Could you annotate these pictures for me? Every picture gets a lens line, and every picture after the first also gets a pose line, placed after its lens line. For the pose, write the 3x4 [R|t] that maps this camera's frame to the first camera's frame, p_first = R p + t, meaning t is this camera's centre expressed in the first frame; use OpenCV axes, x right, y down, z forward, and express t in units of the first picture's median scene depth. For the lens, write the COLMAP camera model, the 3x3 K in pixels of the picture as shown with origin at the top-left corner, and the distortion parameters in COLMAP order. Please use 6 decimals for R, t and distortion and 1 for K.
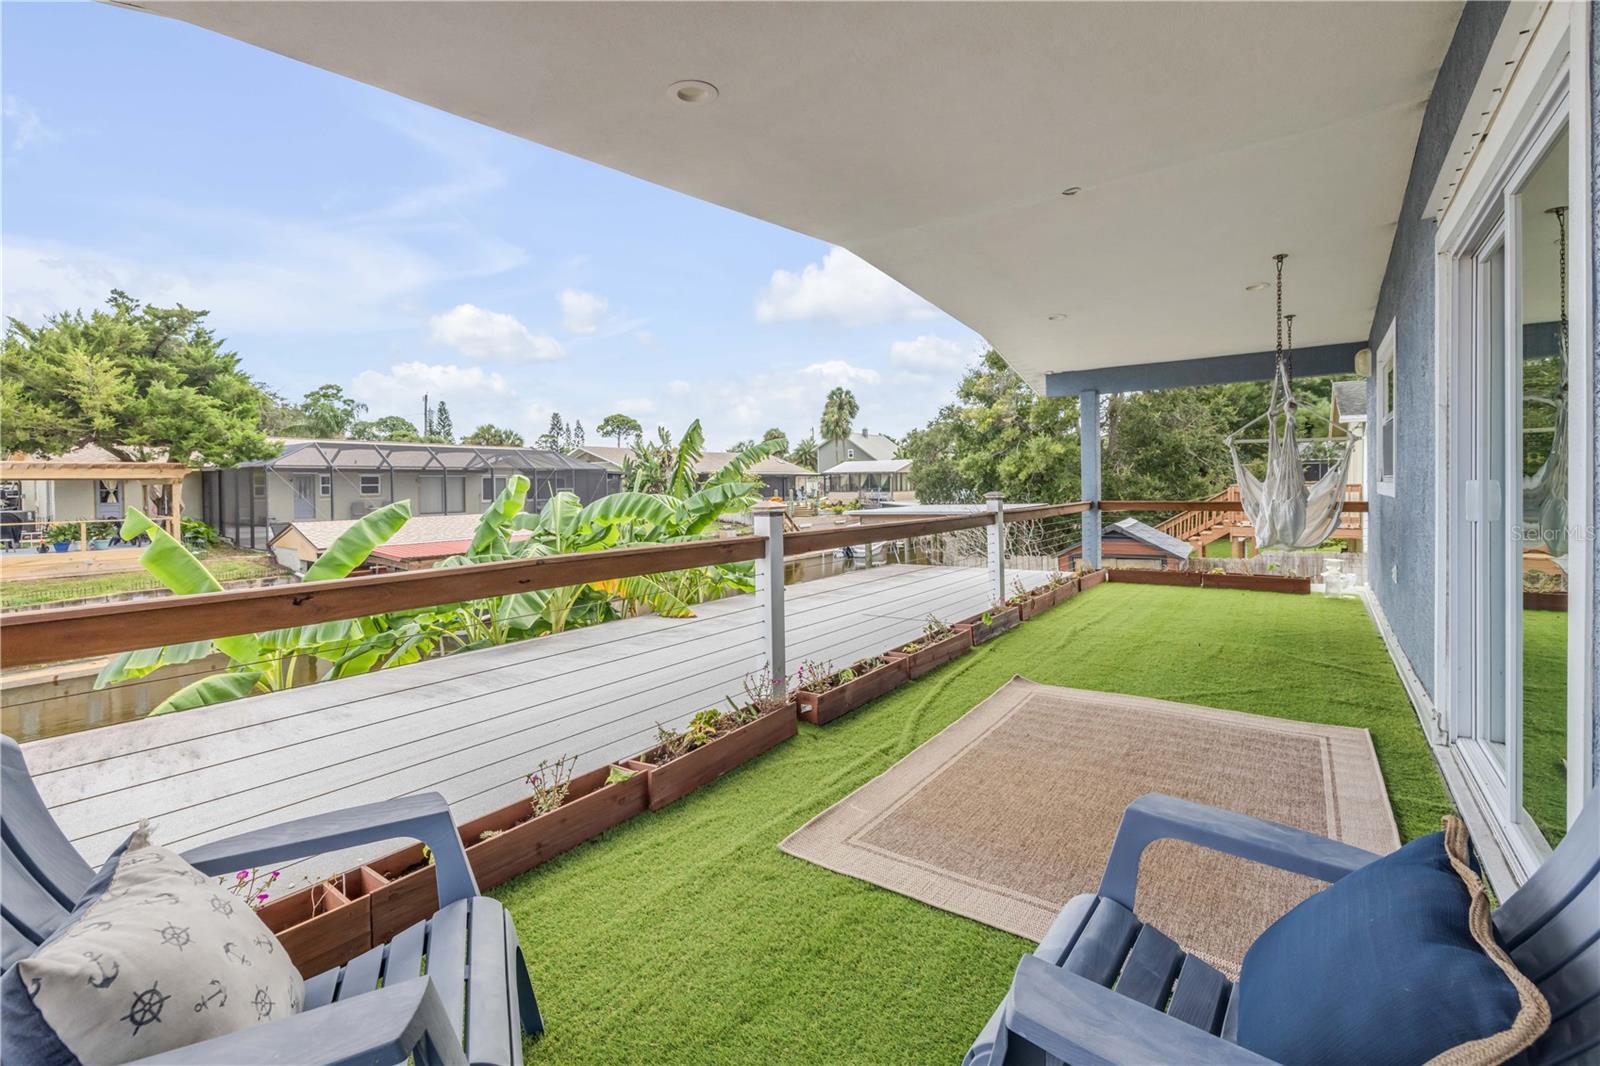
lens RADIAL K [[694.0, 0, 800.5], [0, 694.0, 489.1], [0, 0, 1]] dist [-0.001158, -0.000016]
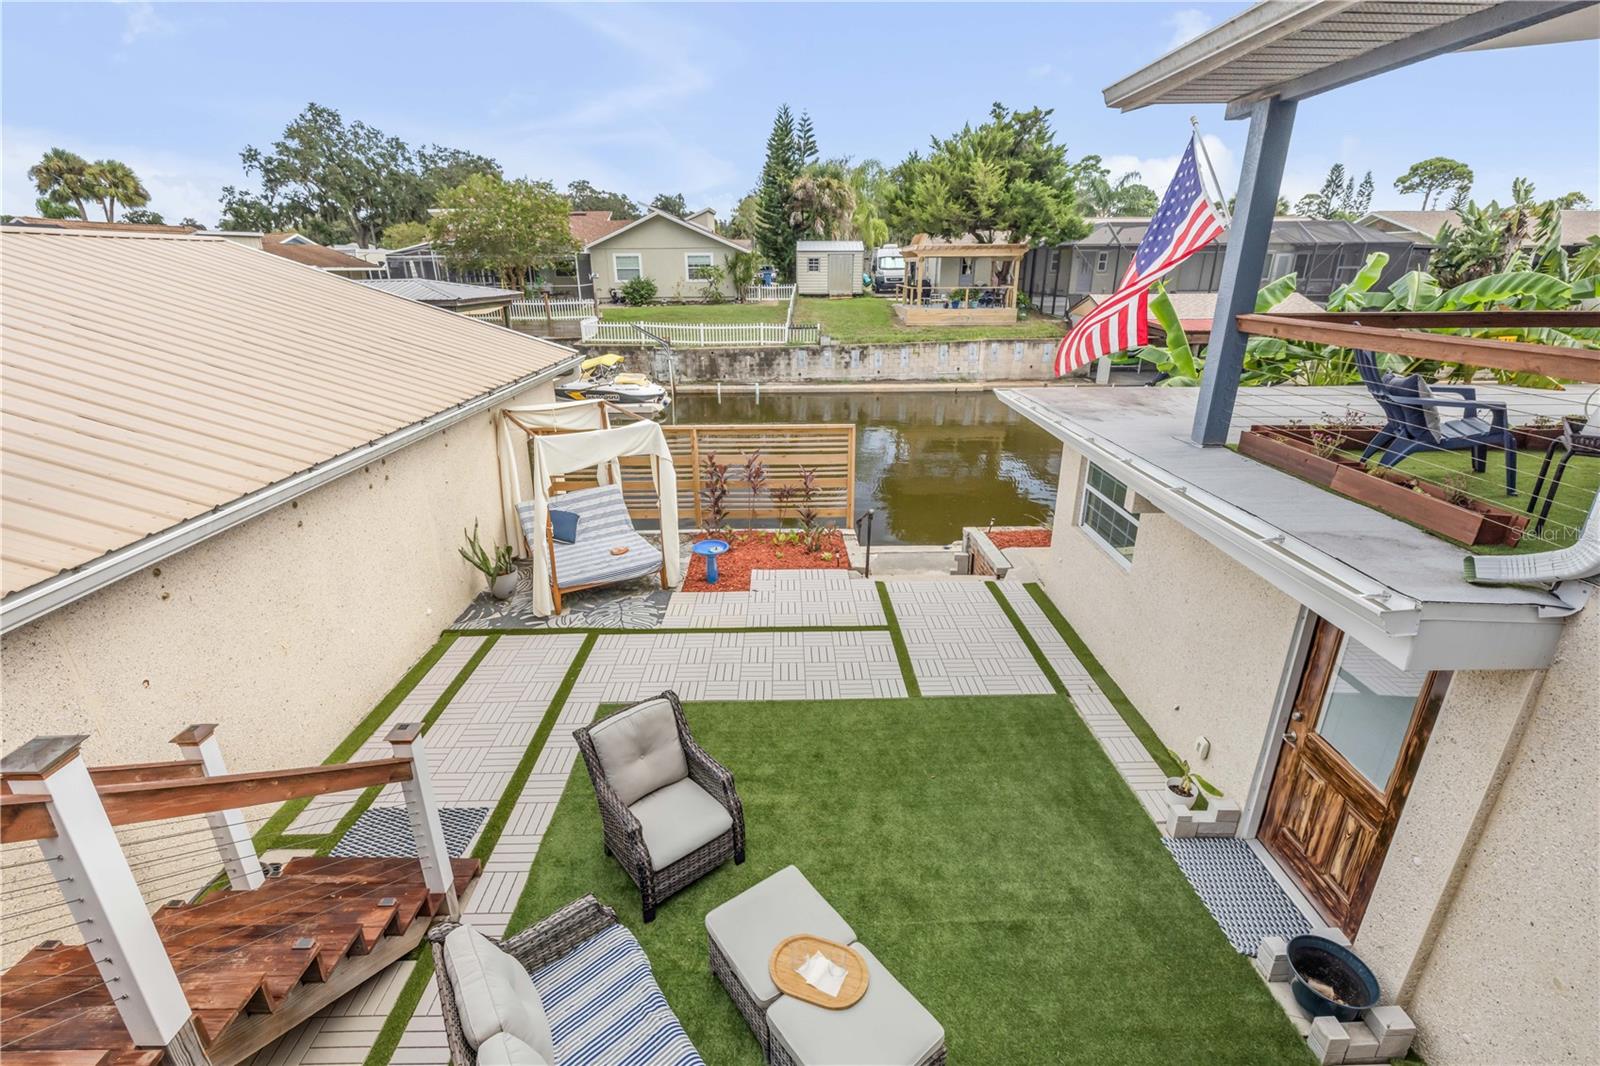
lens RADIAL K [[698.3, 0, 796.4], [0, 698.3, 521.8], [0, 0, 1]] dist [-0.001054, -0.000413]
pose [[0.589126, 0.285748, -0.755830, 0.008625], [-0.007736, 0.937337, 0.348339, -0.000354], [0.808004, -0.199369, 0.554420, -0.126009]]
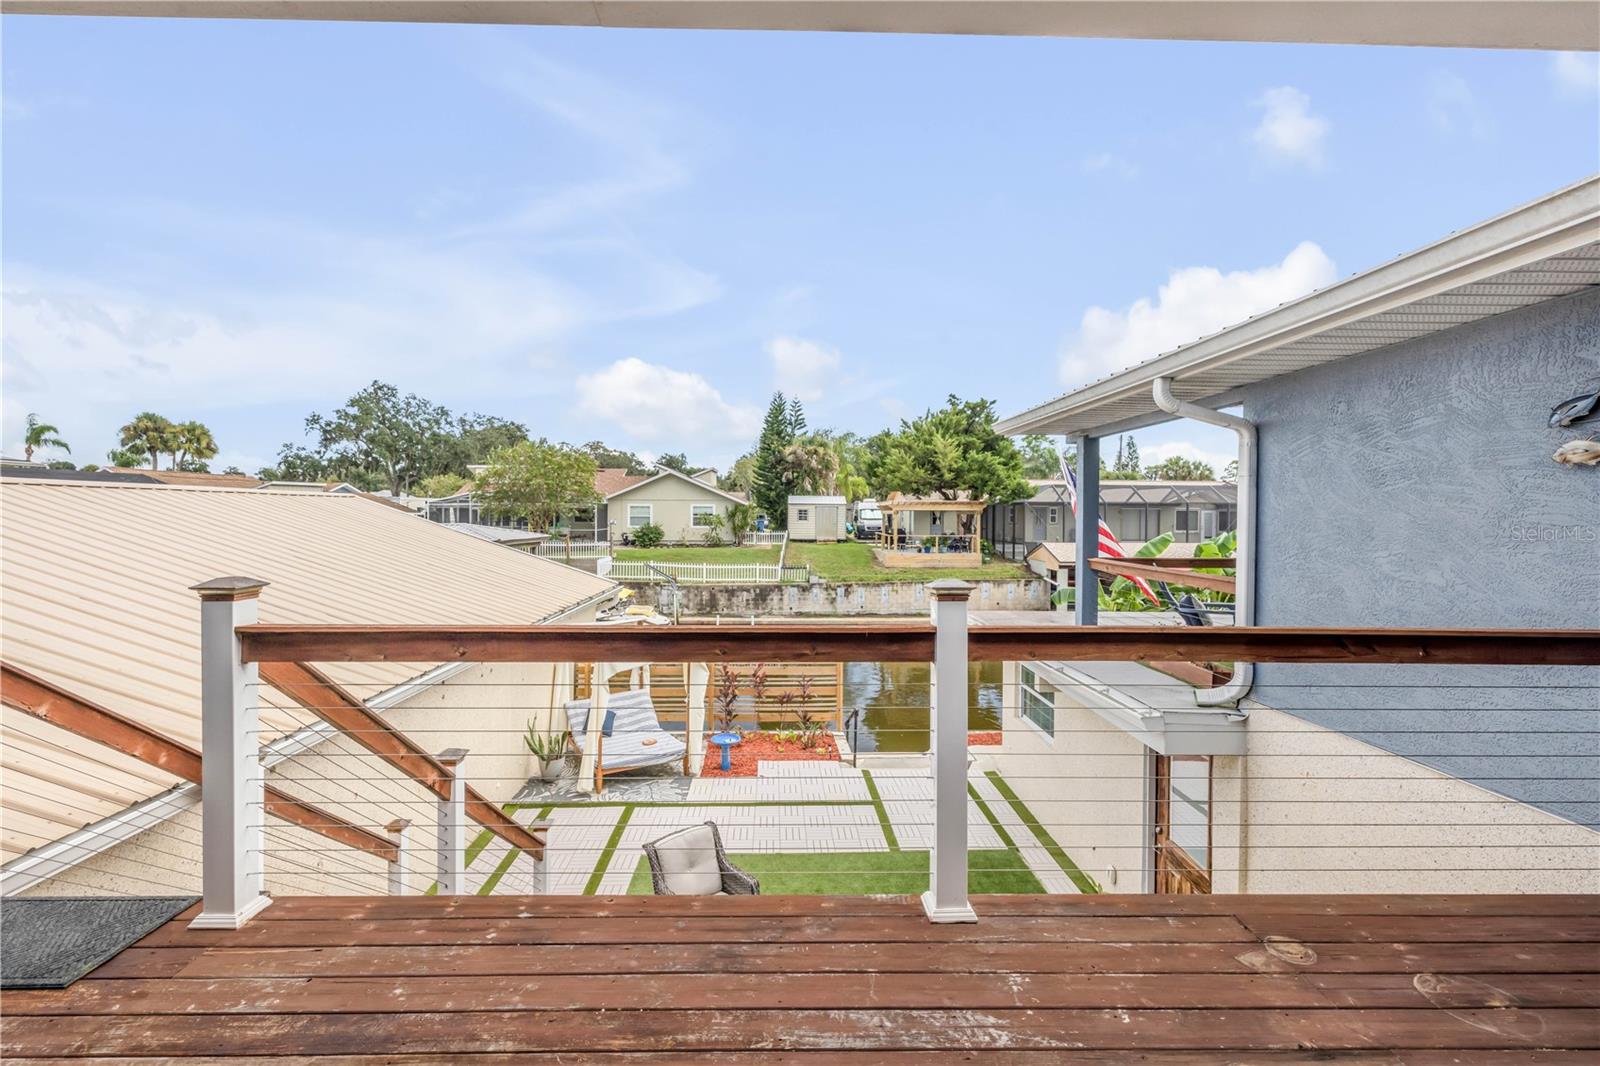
lens RADIAL K [[682.3, 0, 798.0], [0, 682.3, 523.7], [0, 0, 1]] dist [-0.001524, -0.000141]
pose [[0.604519, 0.026452, -0.796151, 0.051909], [-0.019832, 0.999638, 0.018155, -0.003649], [0.796344, 0.004814, 0.604825, -0.164435]]
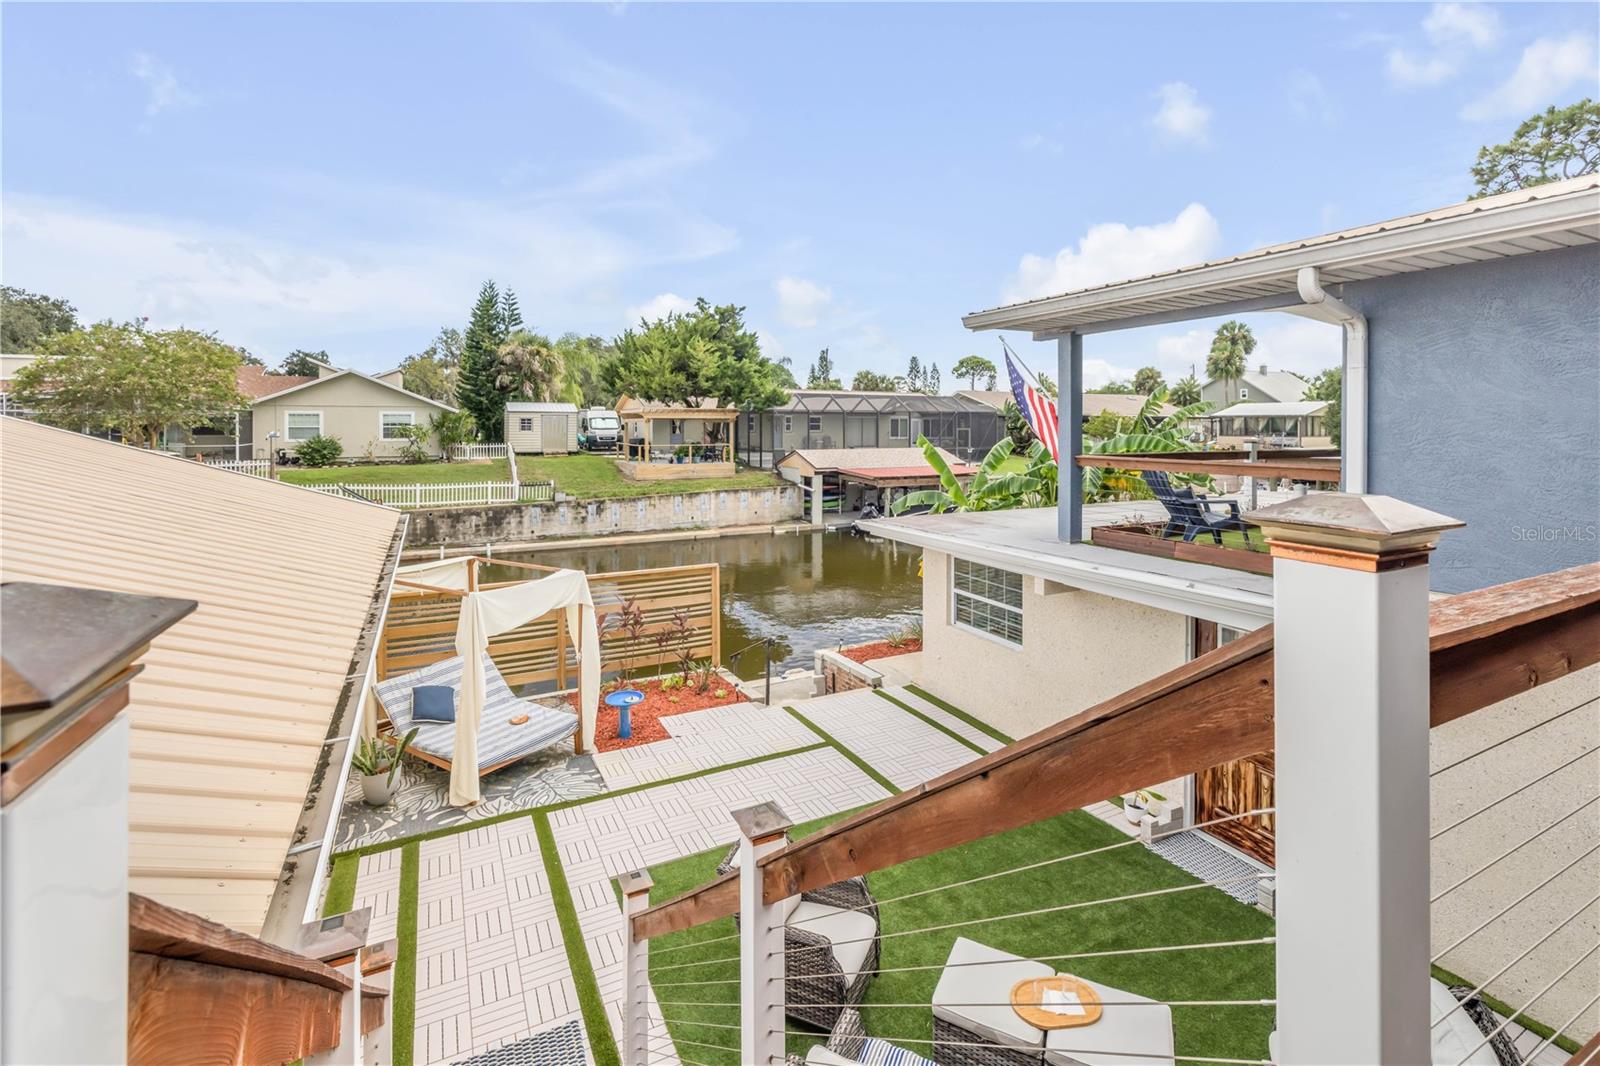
lens RADIAL K [[704.7, 0, 799.6], [0, 704.7, 429.9], [0, 0, 1]] dist [-0.000469, -0.000077]
pose [[0.883989, 0.014707, -0.467276, -0.026158], [-0.014681, 0.999885, 0.003697, 0.001048], [0.467277, 0.003592, 0.884104, -0.193022]]
